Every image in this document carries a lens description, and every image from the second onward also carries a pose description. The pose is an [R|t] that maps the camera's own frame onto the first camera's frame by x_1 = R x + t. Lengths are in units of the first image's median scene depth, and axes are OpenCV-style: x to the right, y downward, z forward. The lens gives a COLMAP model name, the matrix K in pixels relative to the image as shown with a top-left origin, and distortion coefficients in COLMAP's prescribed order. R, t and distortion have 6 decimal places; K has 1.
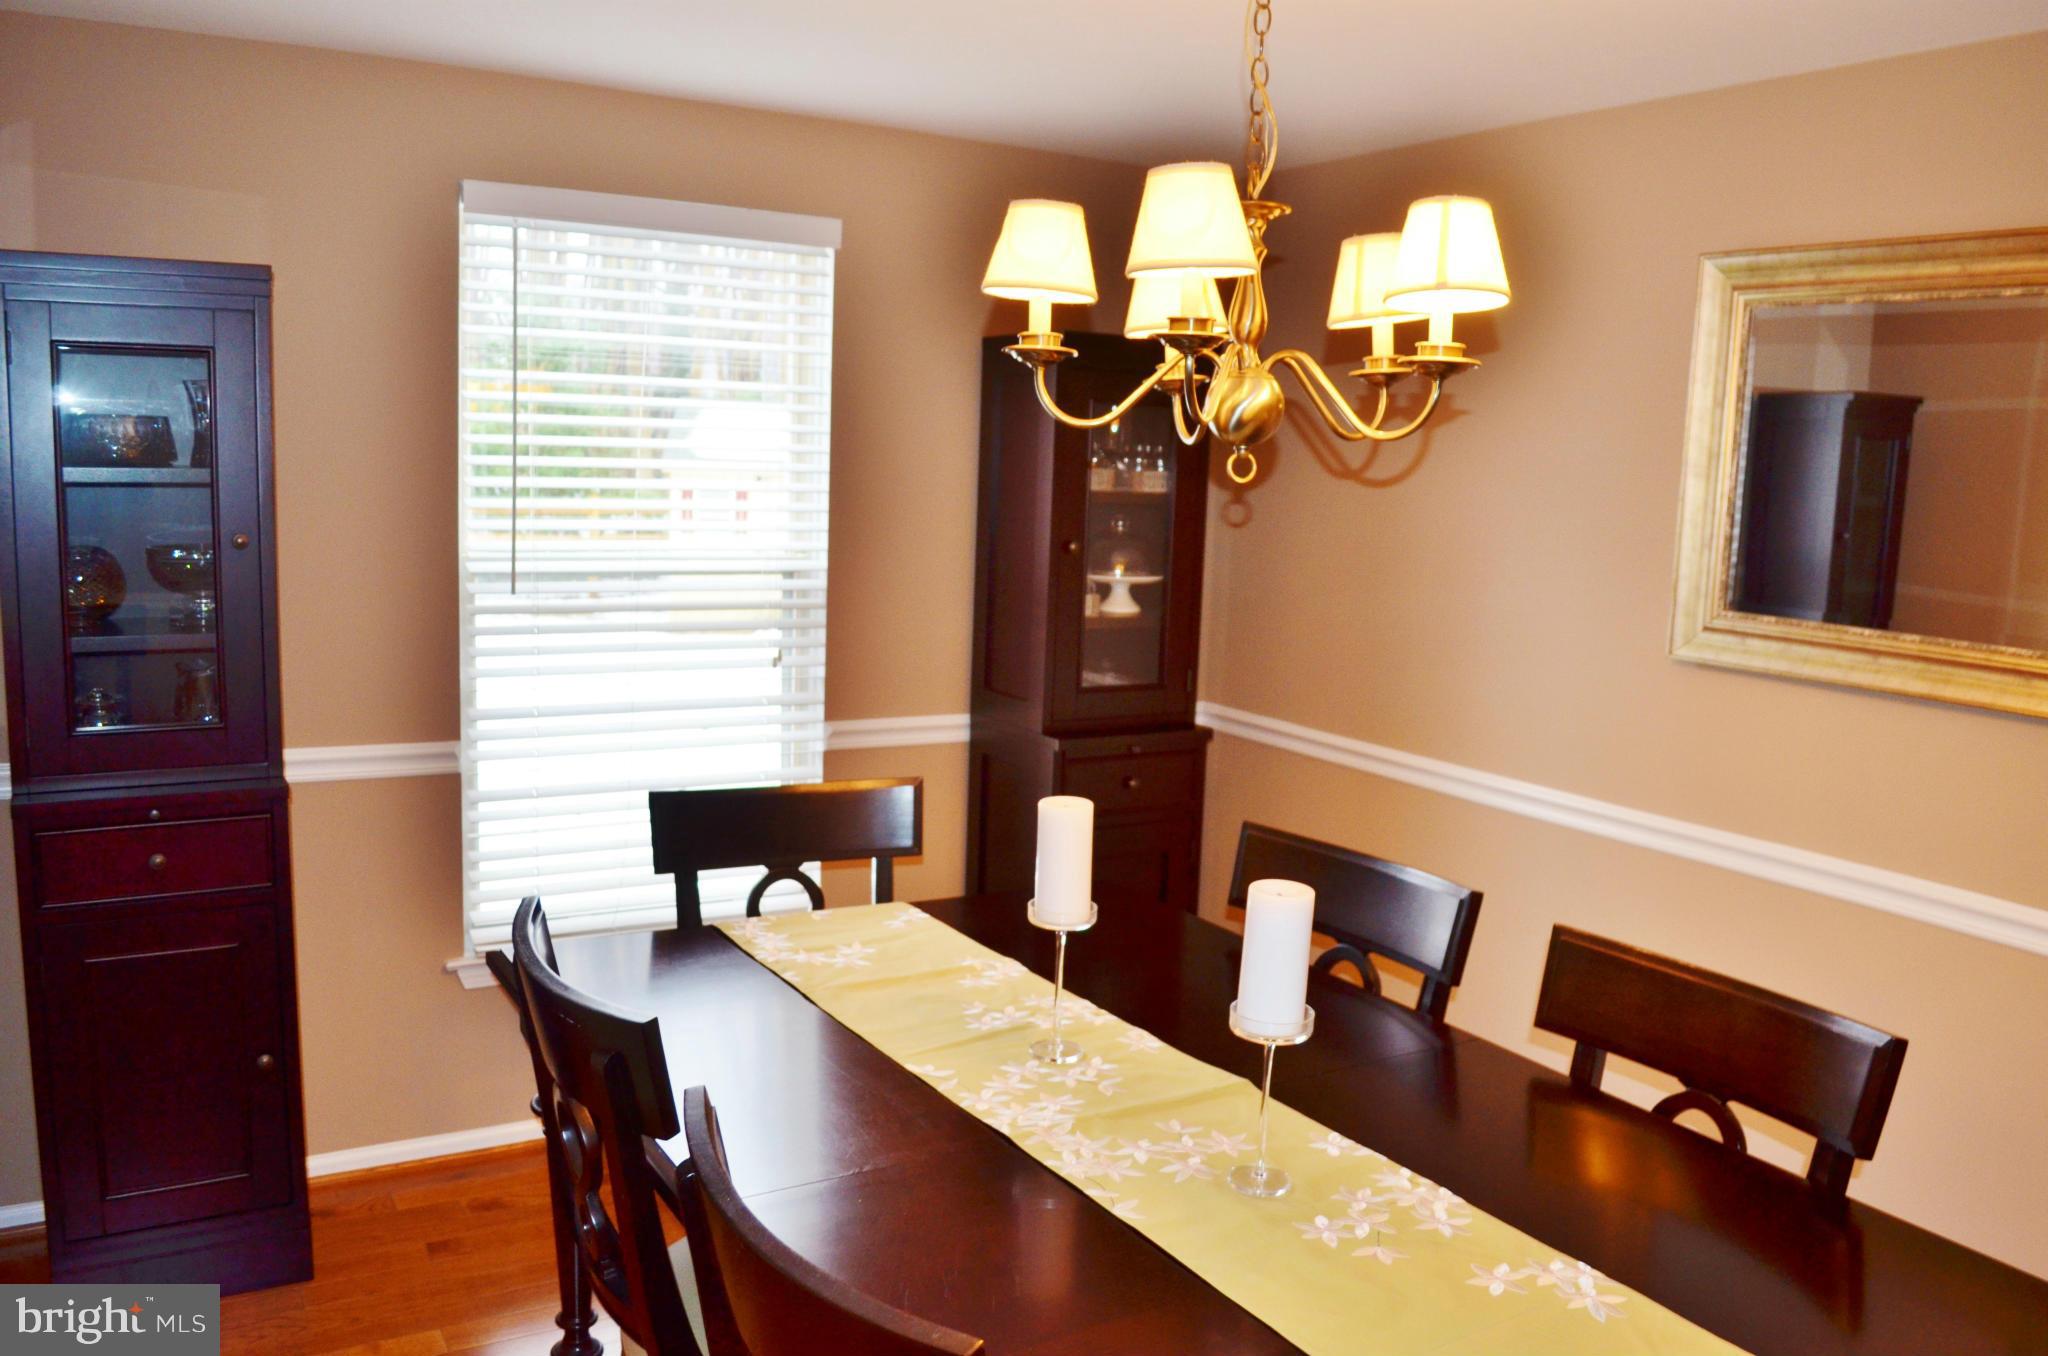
lens RADIAL K [[1643.2, 0, 1021.3], [0, 1643.2, 715.4], [0, 0, 1]] dist [-0.075181, -0.000751]
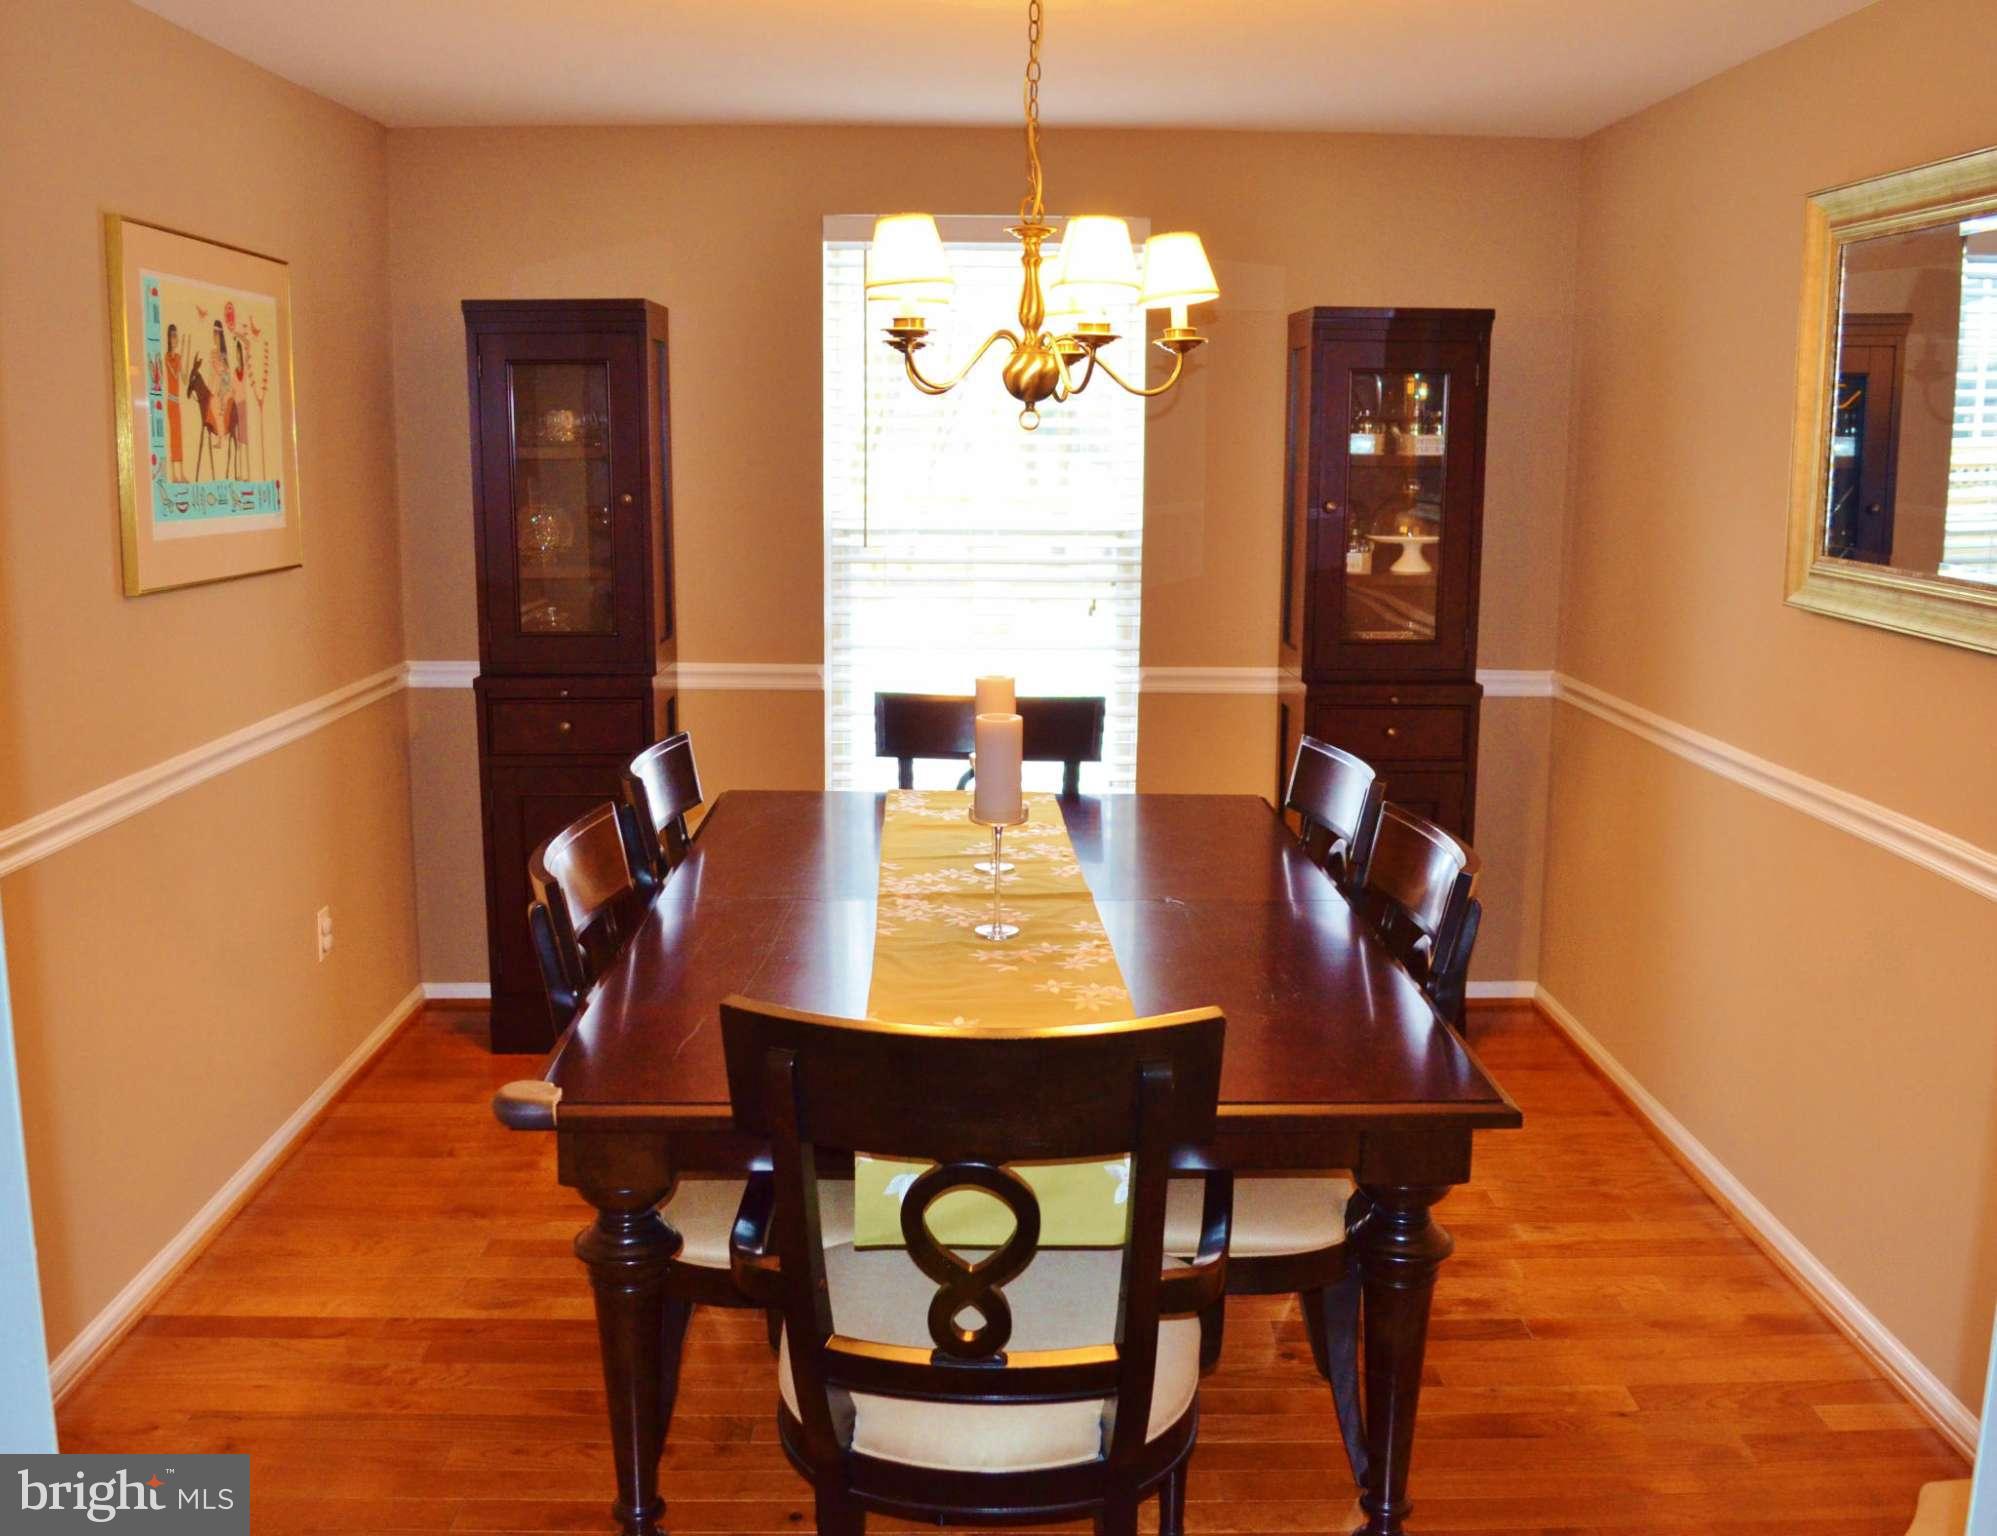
lens RADIAL K [[2006.4, 0, 998.5], [0, 2006.4, 768.0], [0, 0, 1]] dist [0.000196, 0.005208]
pose [[0.866493, 0.054555, -0.496199, 0.493296], [-0.052984, 0.998446, 0.017250, 0.056224], [0.496369, 0.011343, 0.868037, -0.248148]]
